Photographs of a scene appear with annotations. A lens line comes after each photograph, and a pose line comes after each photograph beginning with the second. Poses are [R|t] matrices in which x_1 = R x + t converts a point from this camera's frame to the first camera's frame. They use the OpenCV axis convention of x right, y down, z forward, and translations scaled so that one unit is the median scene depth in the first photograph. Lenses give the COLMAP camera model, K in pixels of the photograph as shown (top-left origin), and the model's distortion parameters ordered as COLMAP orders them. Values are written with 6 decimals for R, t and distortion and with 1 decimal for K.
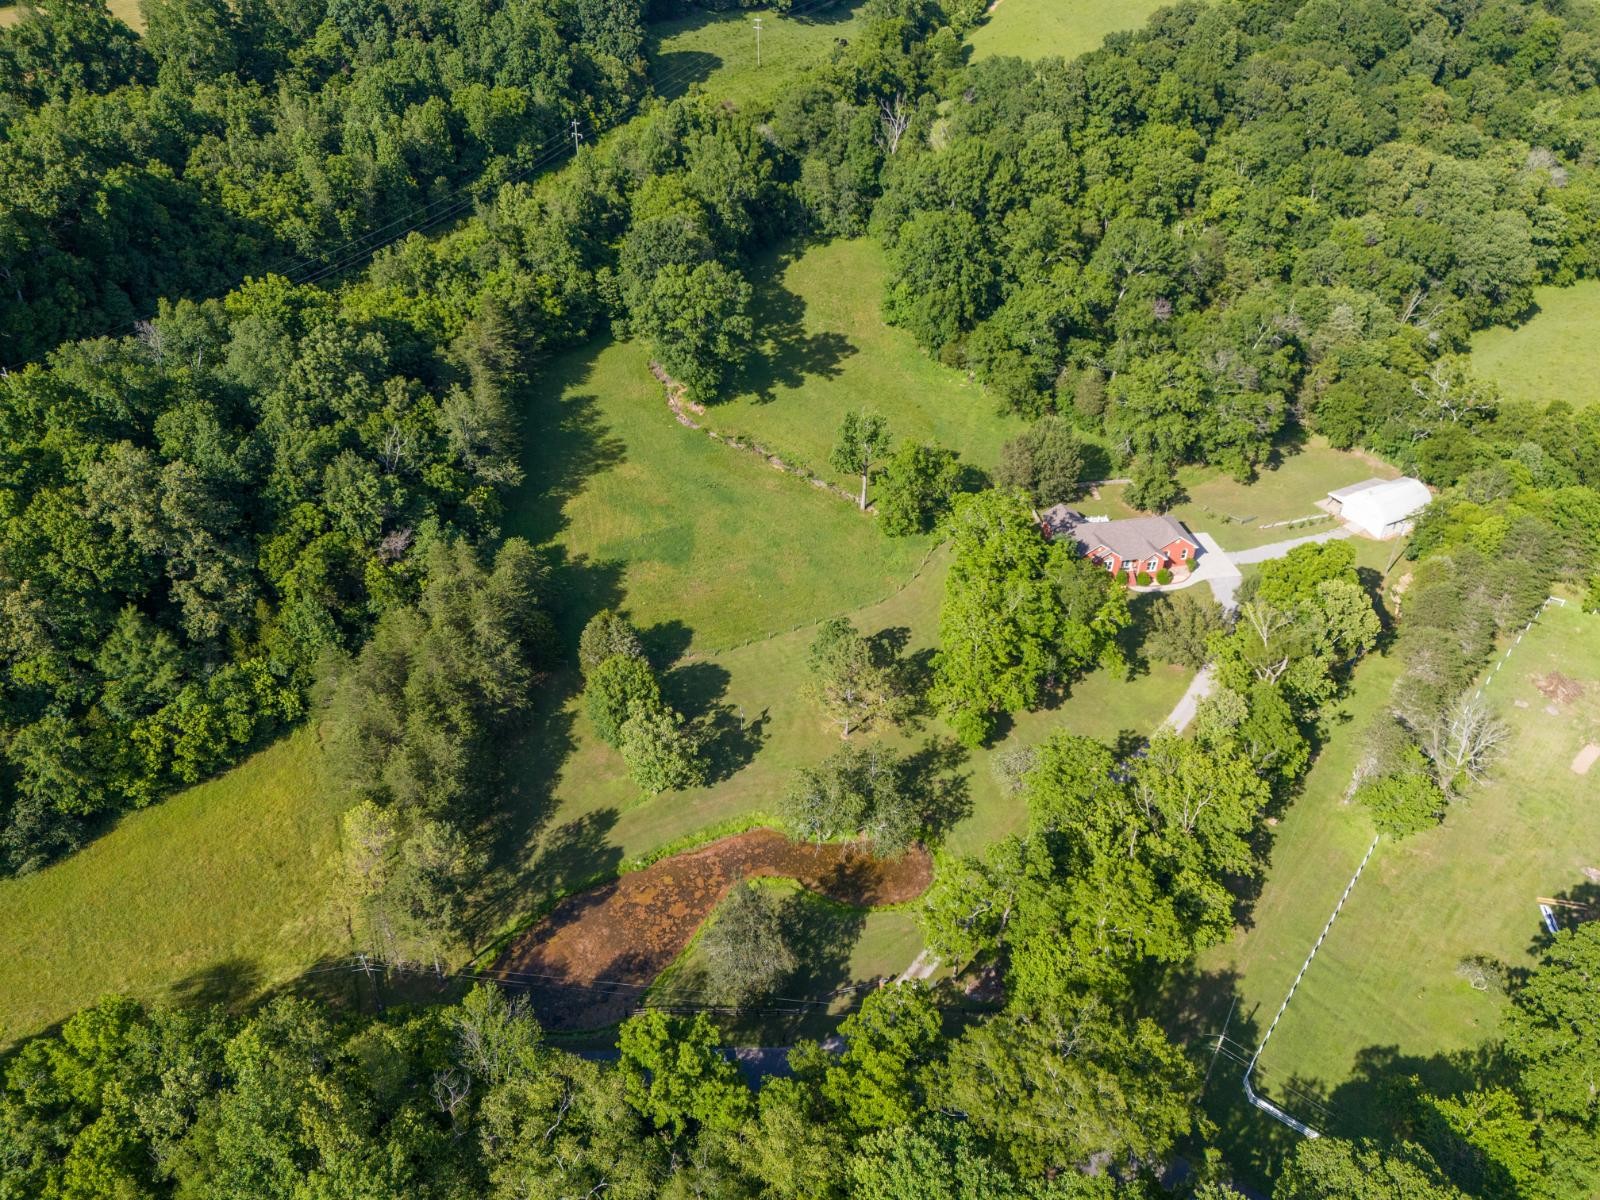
lens RADIAL K [[1188.2, 0, 811.8], [0, 1188.2, 600.4], [0, 0, 1]] dist [0.066032, -0.002431]
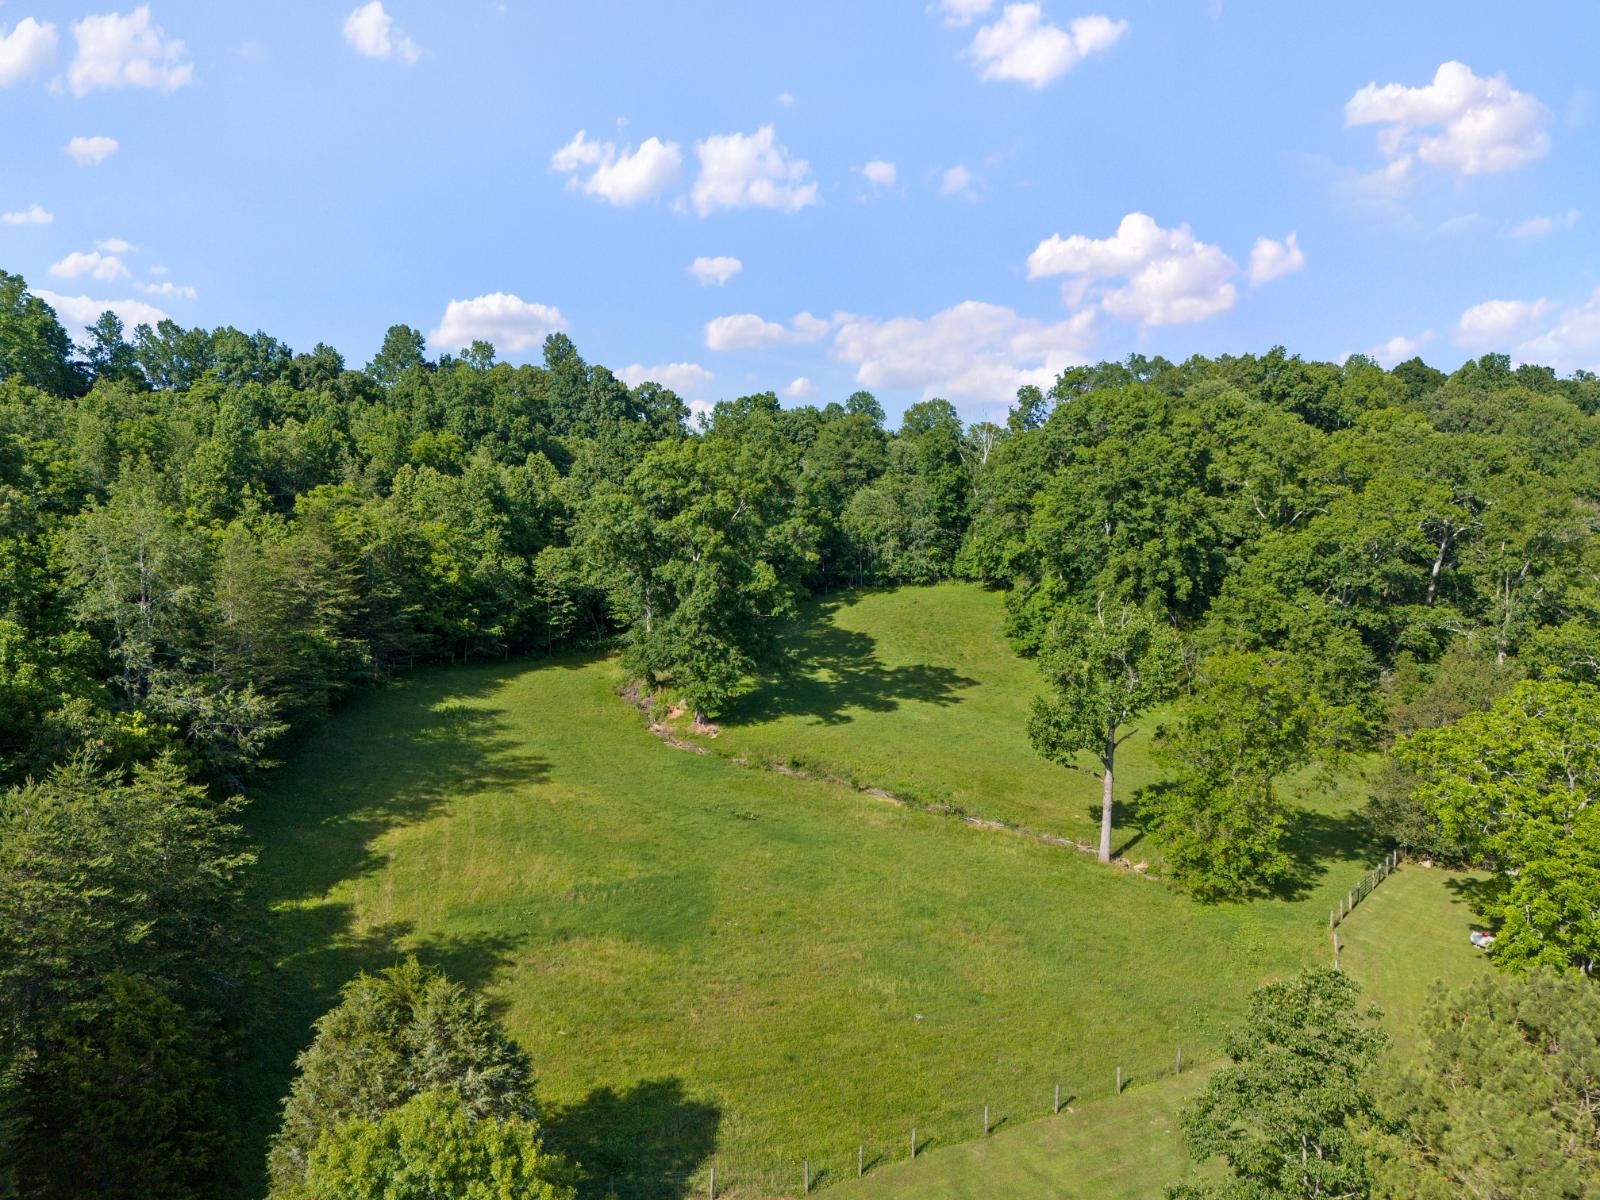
lens RADIAL K [[1188.2, 0, 811.8], [0, 1188.2, 600.4], [0, 0, 1]] dist [0.066032, -0.002431]
pose [[0.999062, 0.005612, 0.042947, -0.074277], [0.017796, 0.850814, -0.525165, 0.060882], [-0.039487, 0.525437, 0.849916, 0.557726]]
